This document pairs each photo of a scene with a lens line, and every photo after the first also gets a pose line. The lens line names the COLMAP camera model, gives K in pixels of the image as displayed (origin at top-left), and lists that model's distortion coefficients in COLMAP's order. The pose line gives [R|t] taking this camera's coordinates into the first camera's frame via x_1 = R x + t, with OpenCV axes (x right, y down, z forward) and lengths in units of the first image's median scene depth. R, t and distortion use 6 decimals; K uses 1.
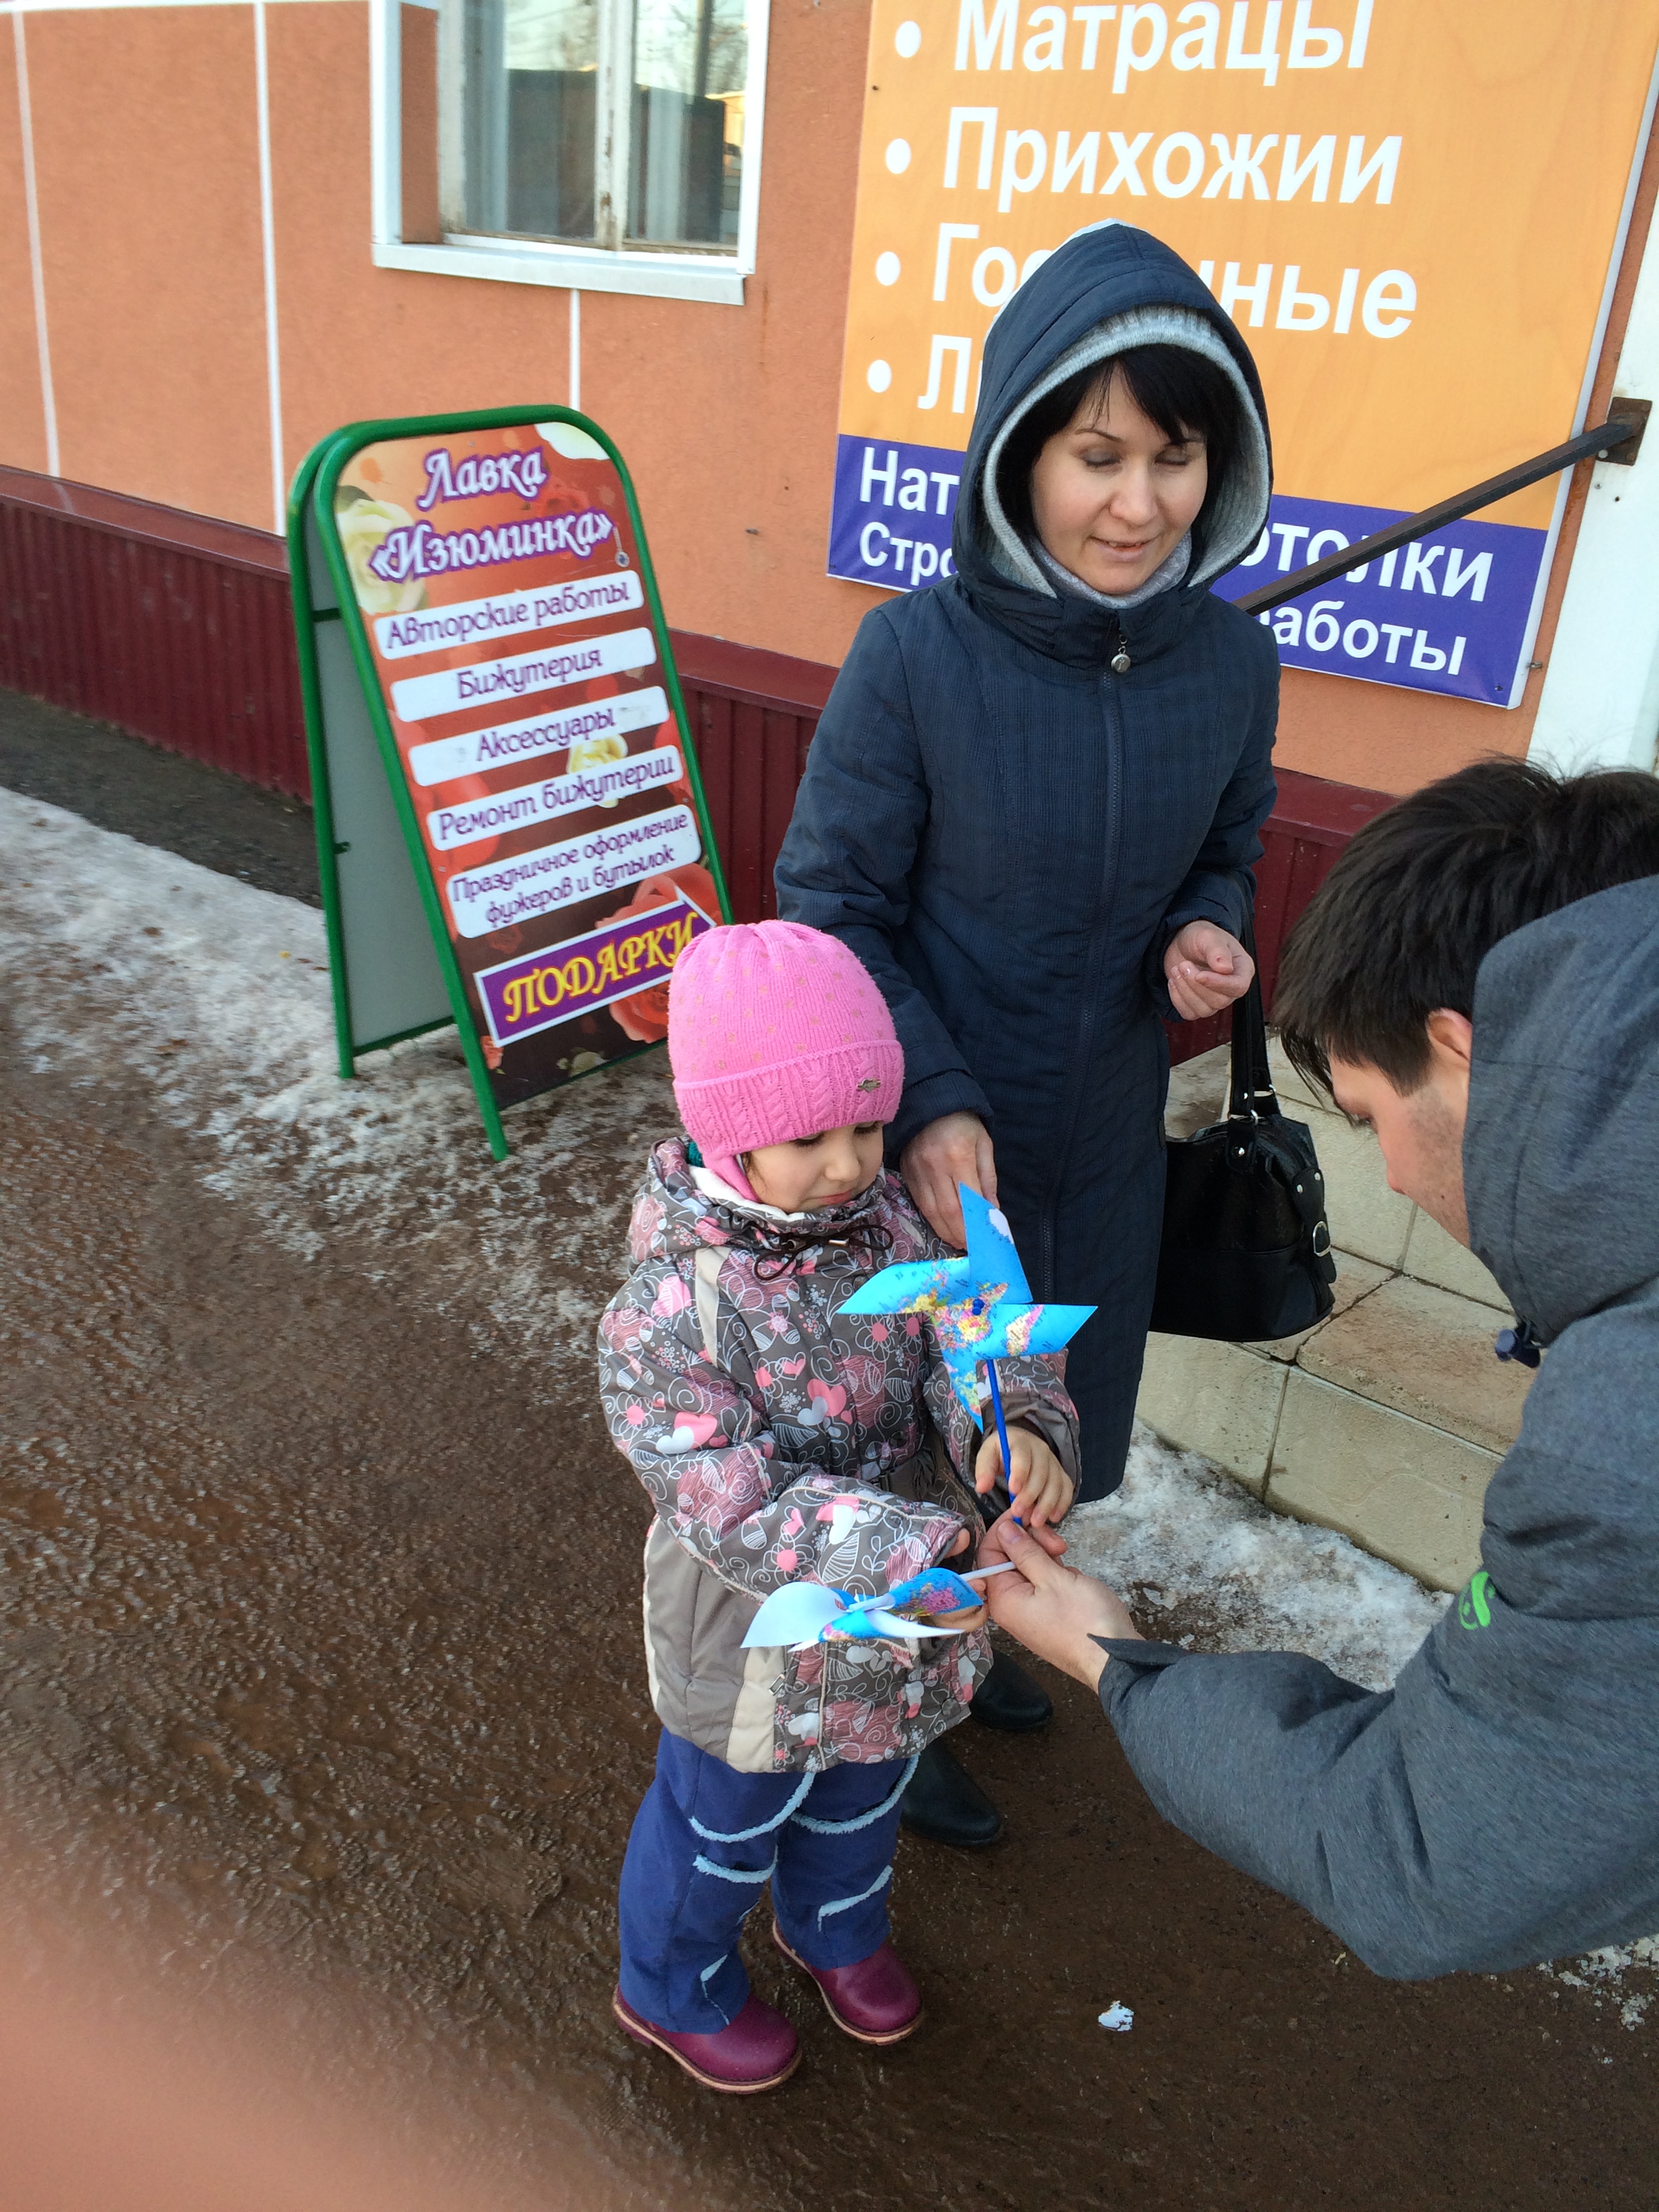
lens RADIAL K [[1879.7, 0, 826.1], [0, 1879.7, 1083.7], [0, 0, 1]] dist [0.104366, -0.121192]
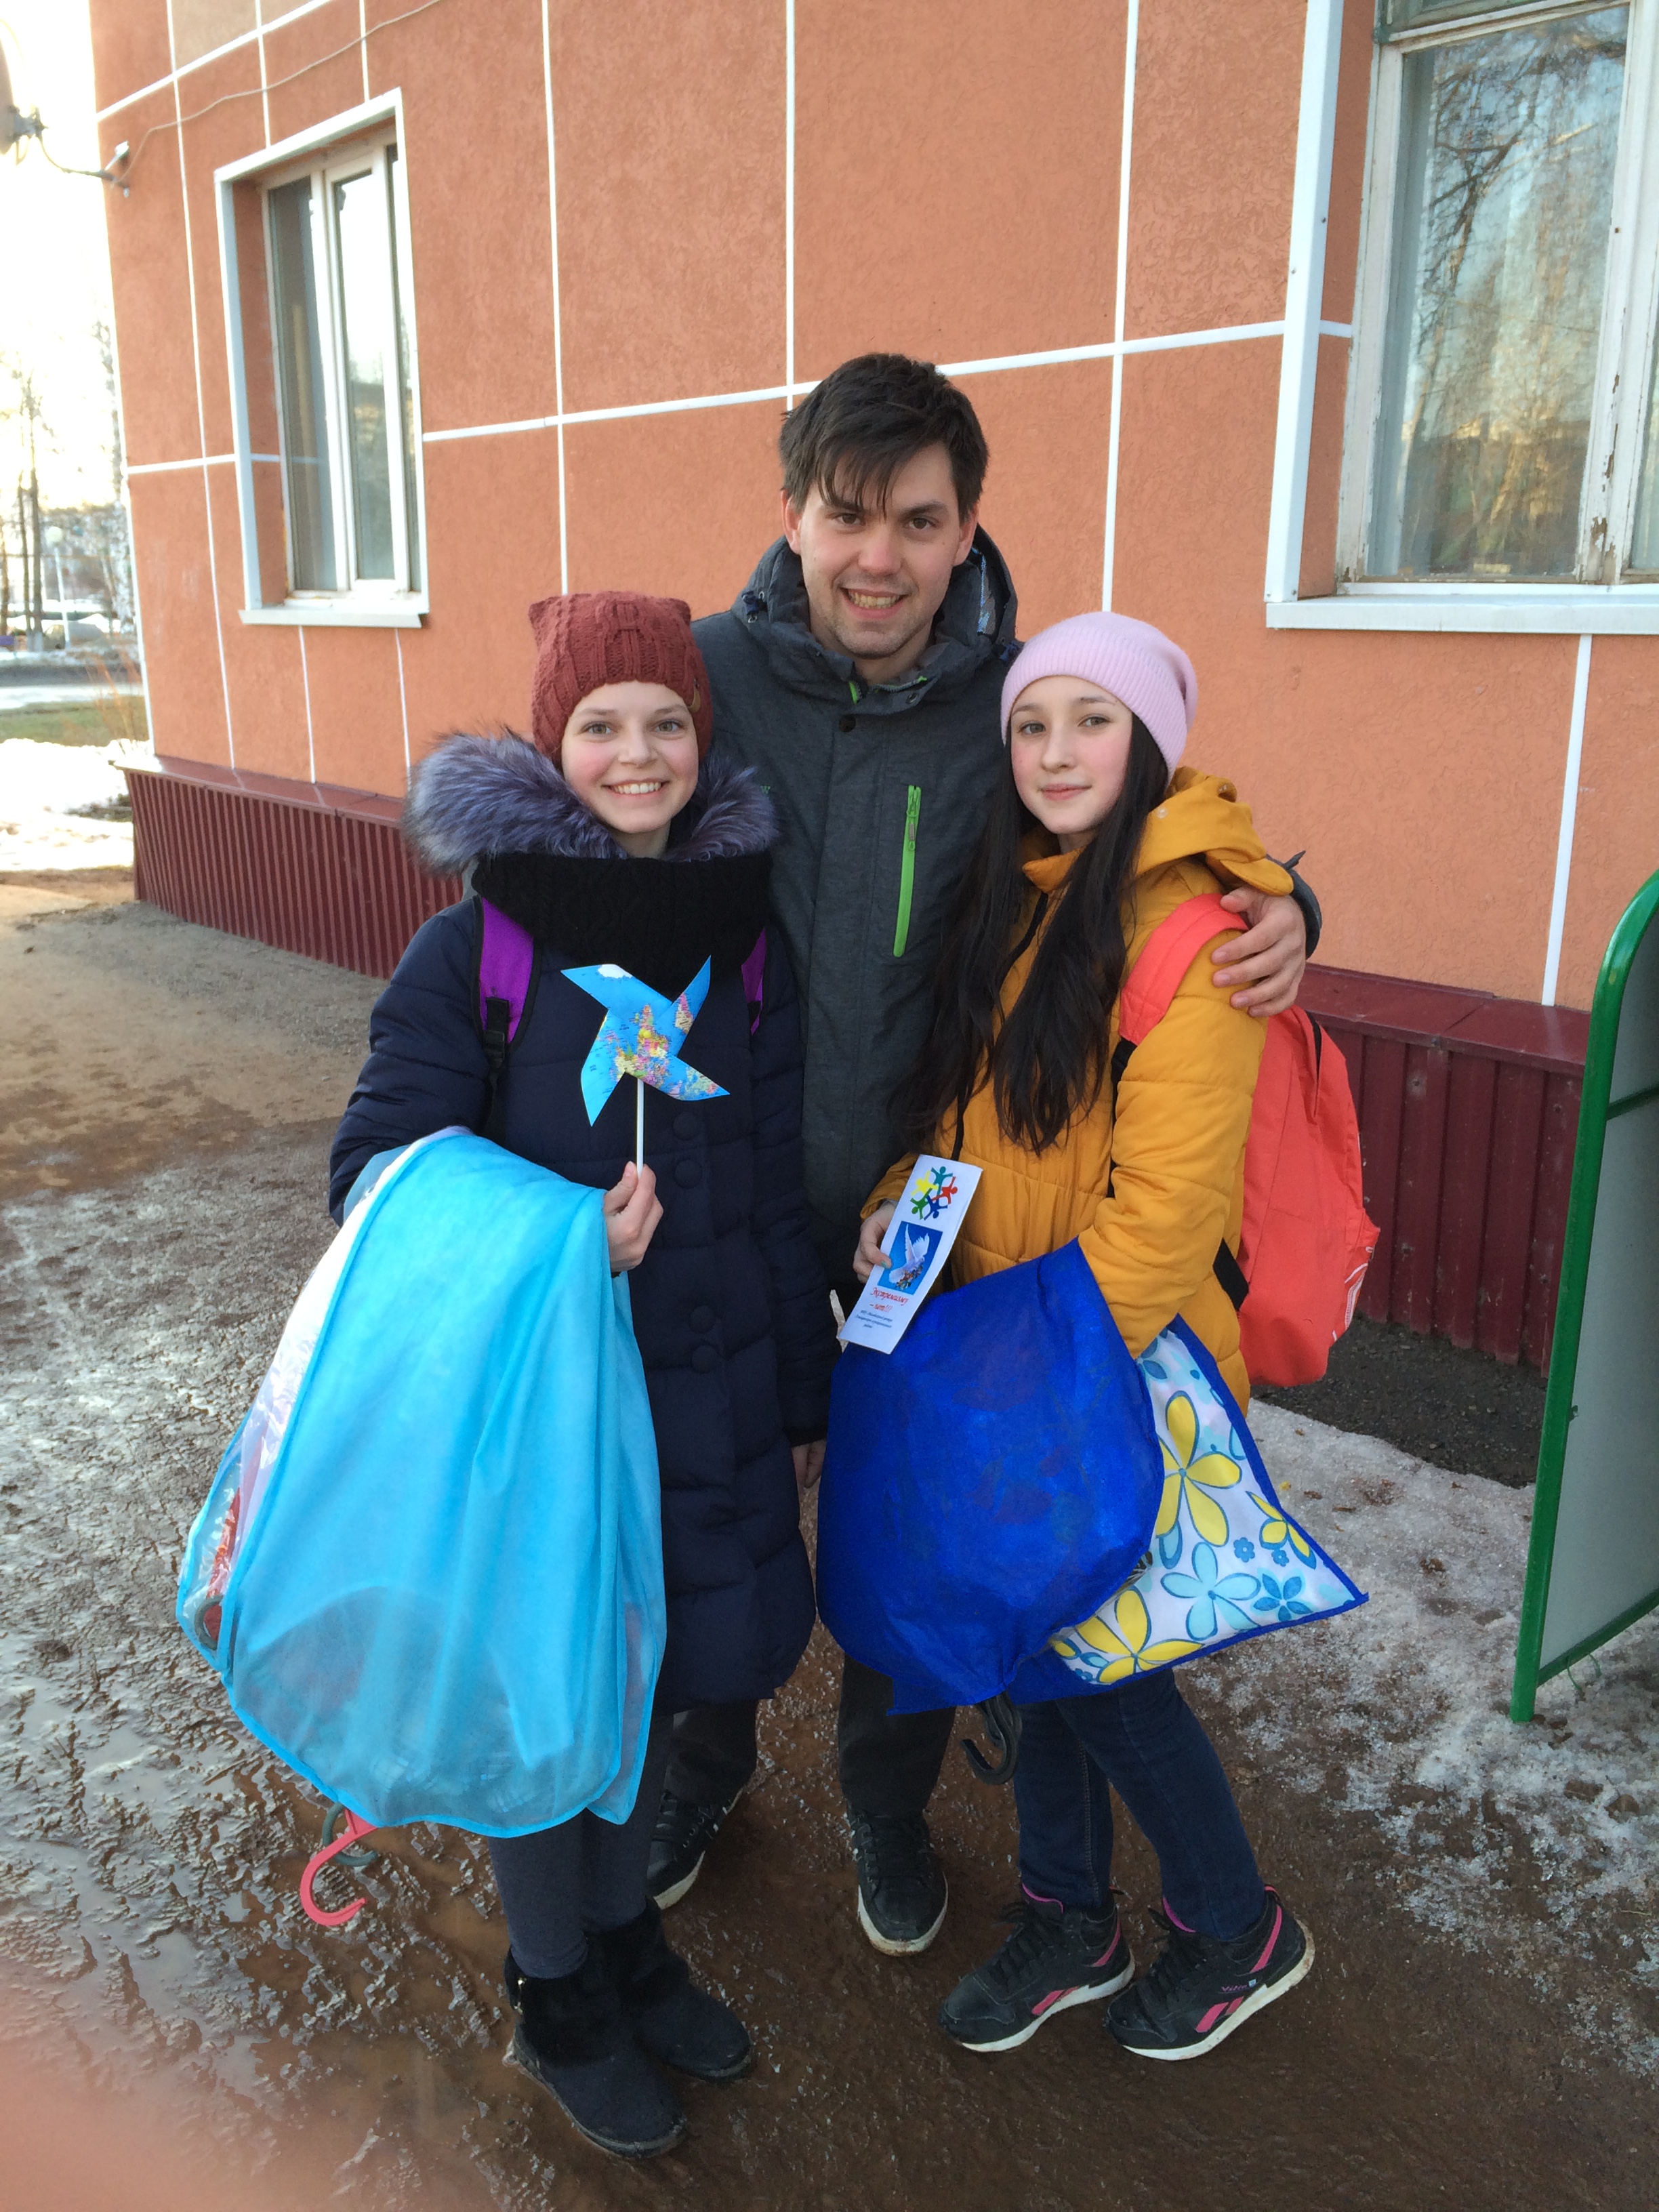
lens RADIAL K [[1889.1, 0, 829.5], [0, 1889.1, 1106.0], [0, 0, 1]] dist [0.094126, -0.127096]
pose [[0.982866, -0.028727, -0.182068, -0.365118], [0.004106, 0.990947, -0.134190, -0.133925], [0.184275, 0.131143, 0.974086, 0.214207]]
